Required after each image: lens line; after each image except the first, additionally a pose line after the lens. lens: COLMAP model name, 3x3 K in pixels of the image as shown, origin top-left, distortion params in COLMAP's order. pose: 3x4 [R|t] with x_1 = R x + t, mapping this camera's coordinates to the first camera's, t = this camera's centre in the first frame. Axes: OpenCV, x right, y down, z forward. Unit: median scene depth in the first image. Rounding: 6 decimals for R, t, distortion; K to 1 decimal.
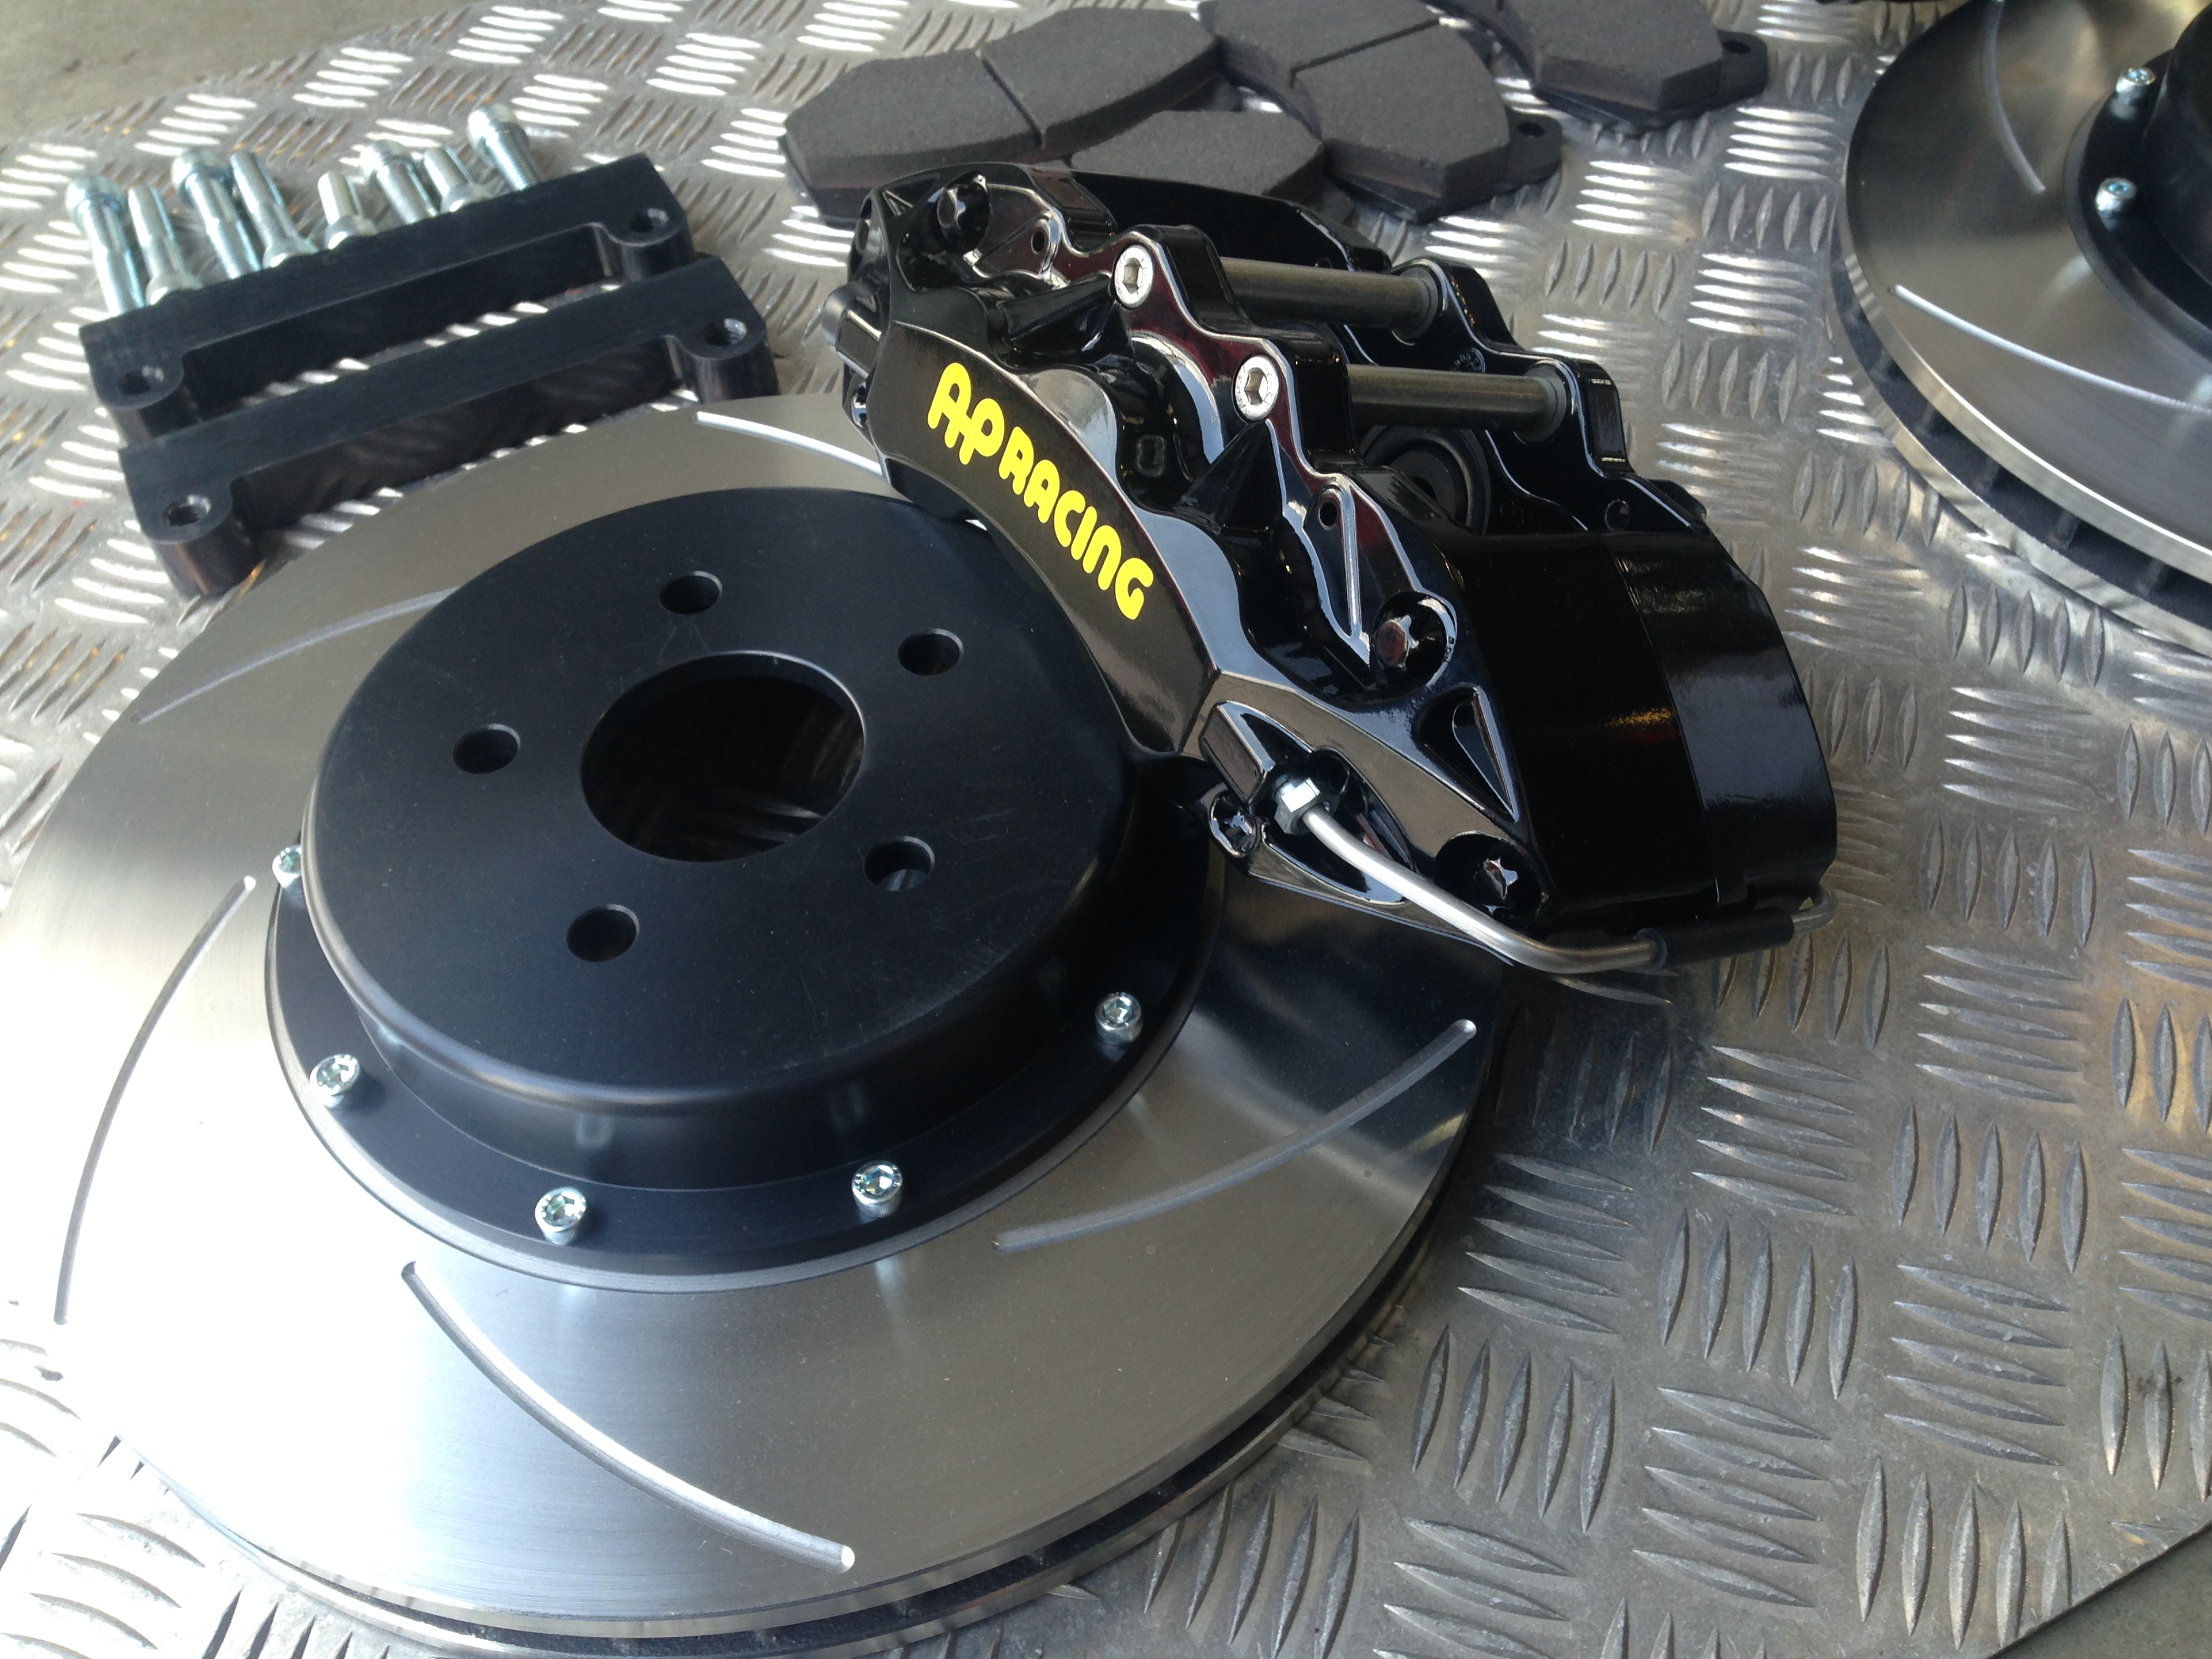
lens RADIAL K [[2093.5, 0, 1095.3], [0, 2093.5, 827.1], [0, 0, 1]] dist [0.095540, 0.000000]
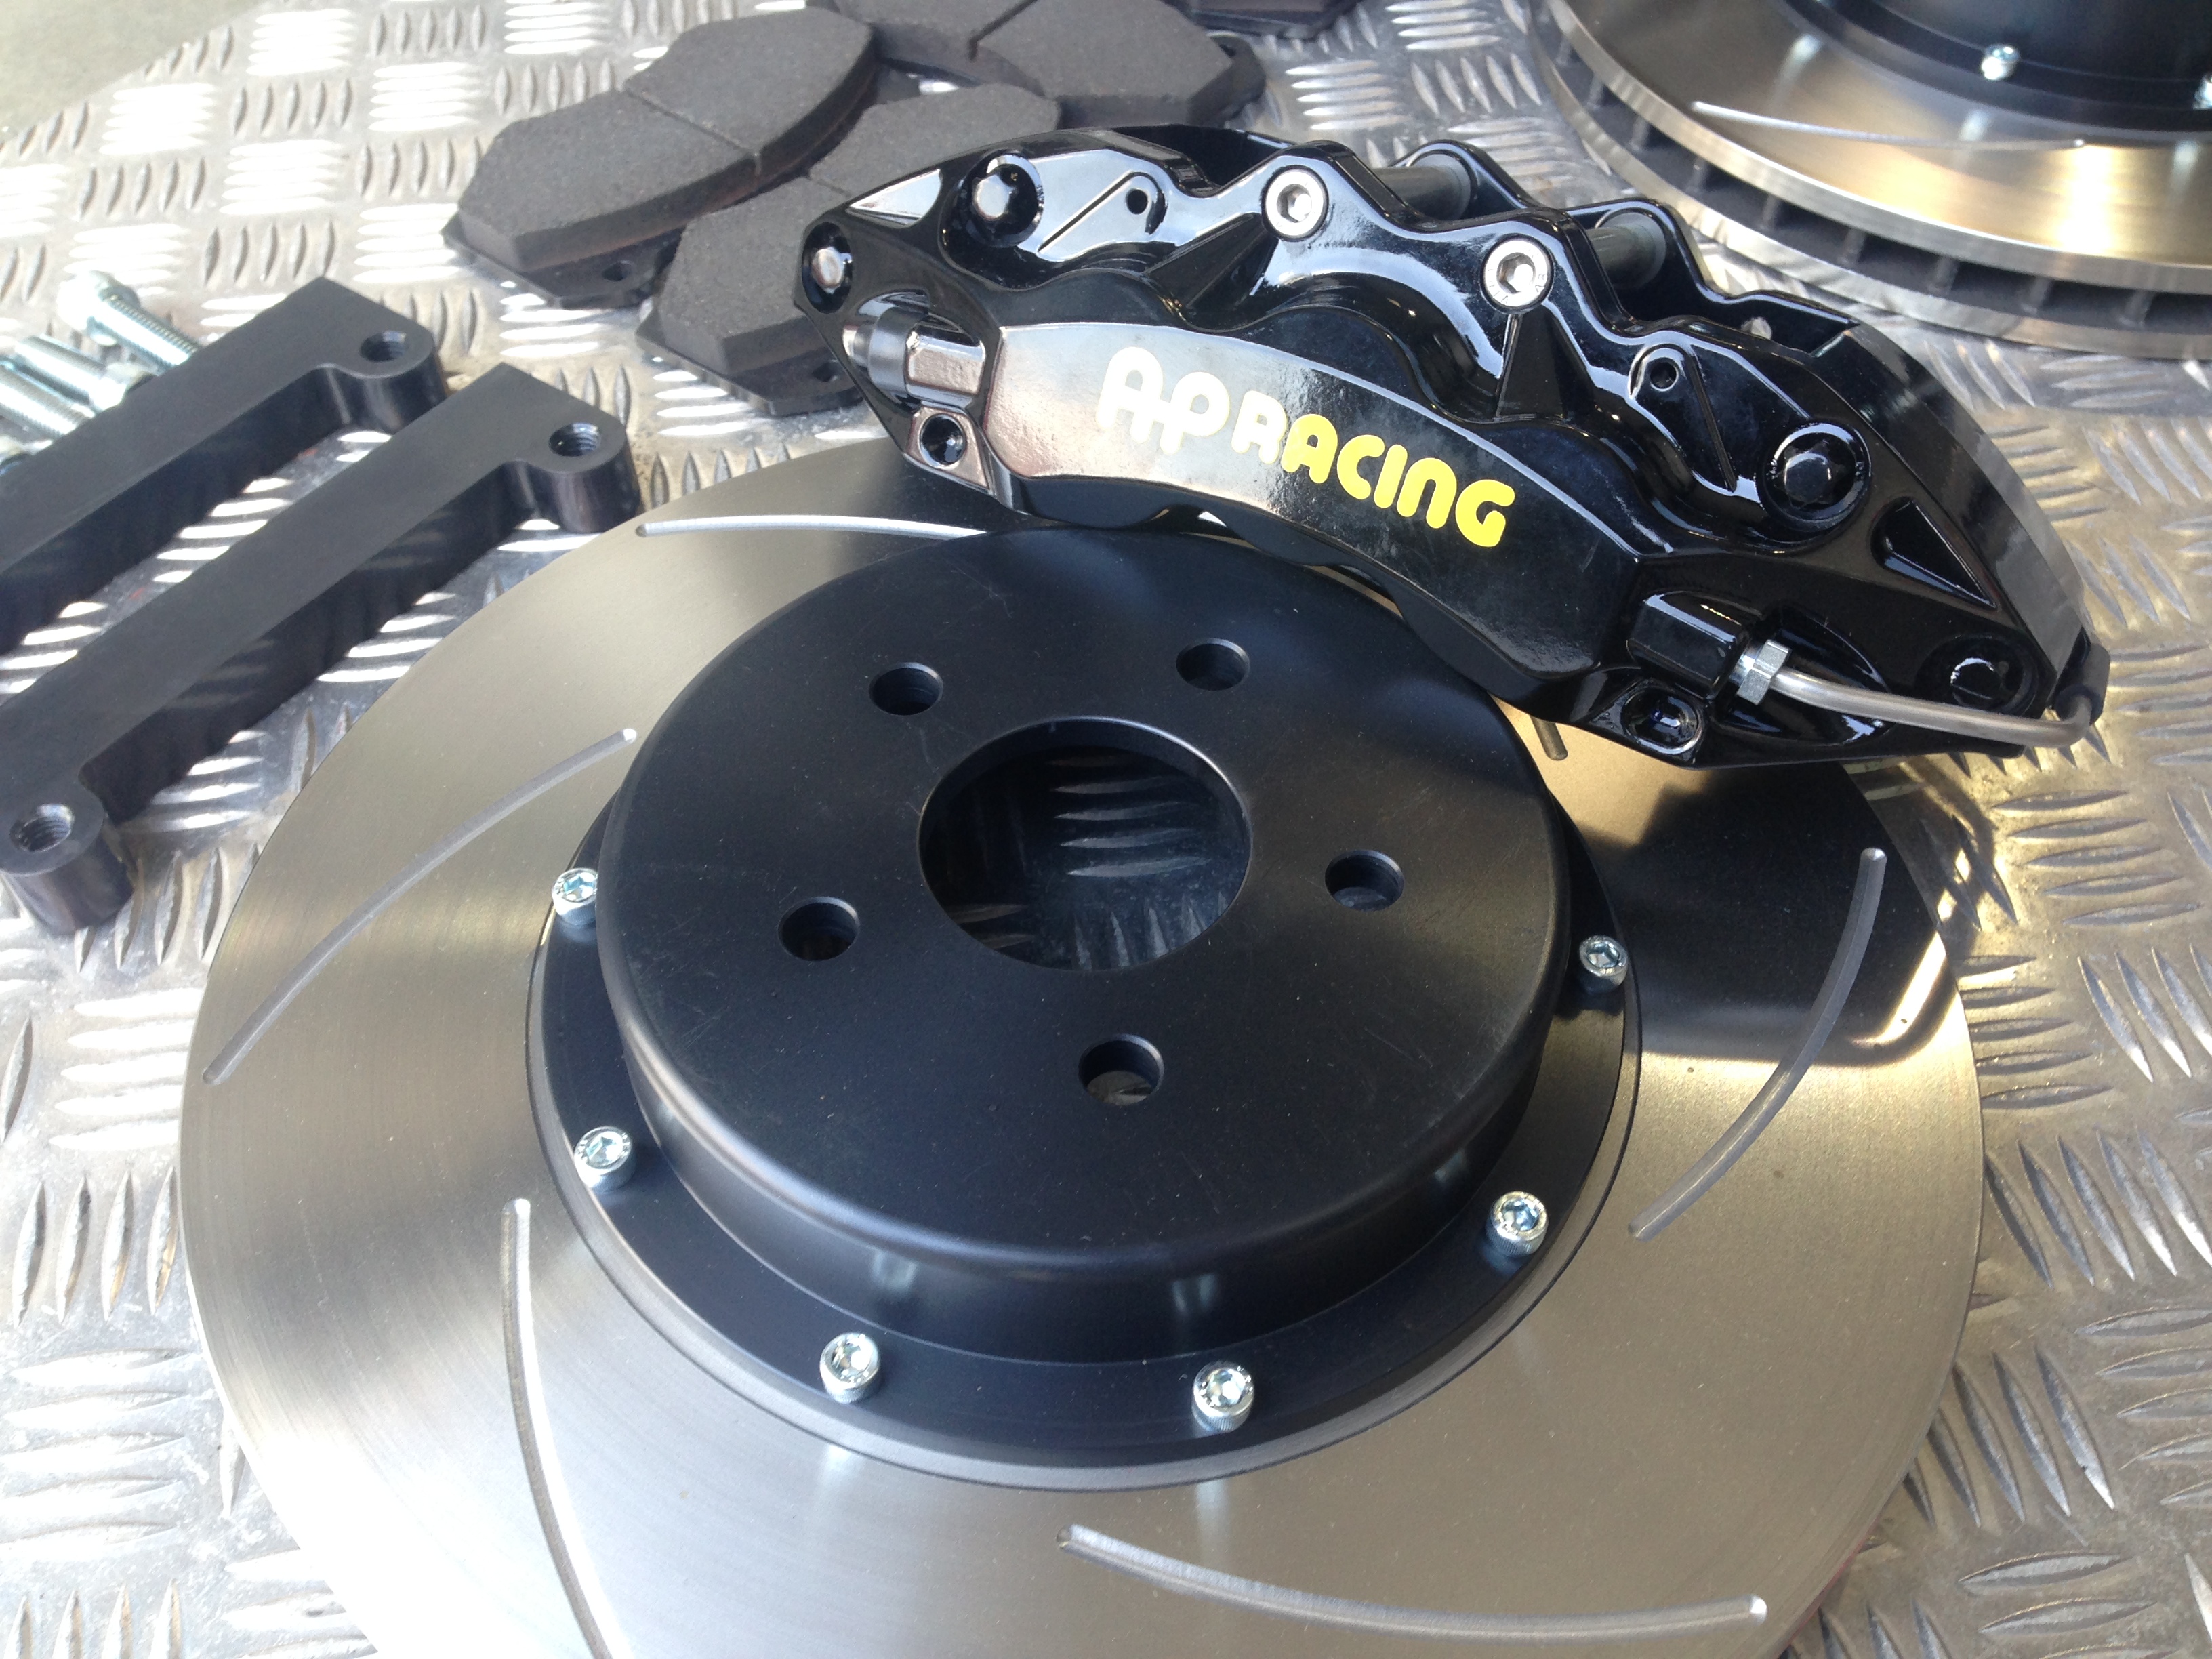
lens RADIAL K [[2093.5, 0, 1114.4], [0, 2093.5, 820.9], [0, 0, 1]] dist [0.095540, 0.000000]
pose [[0.881376, -0.318667, 0.348751, -0.351670], [0.326134, 0.944526, 0.038829, -0.054244], [-0.341778, 0.079517, 0.936411, 0.147206]]
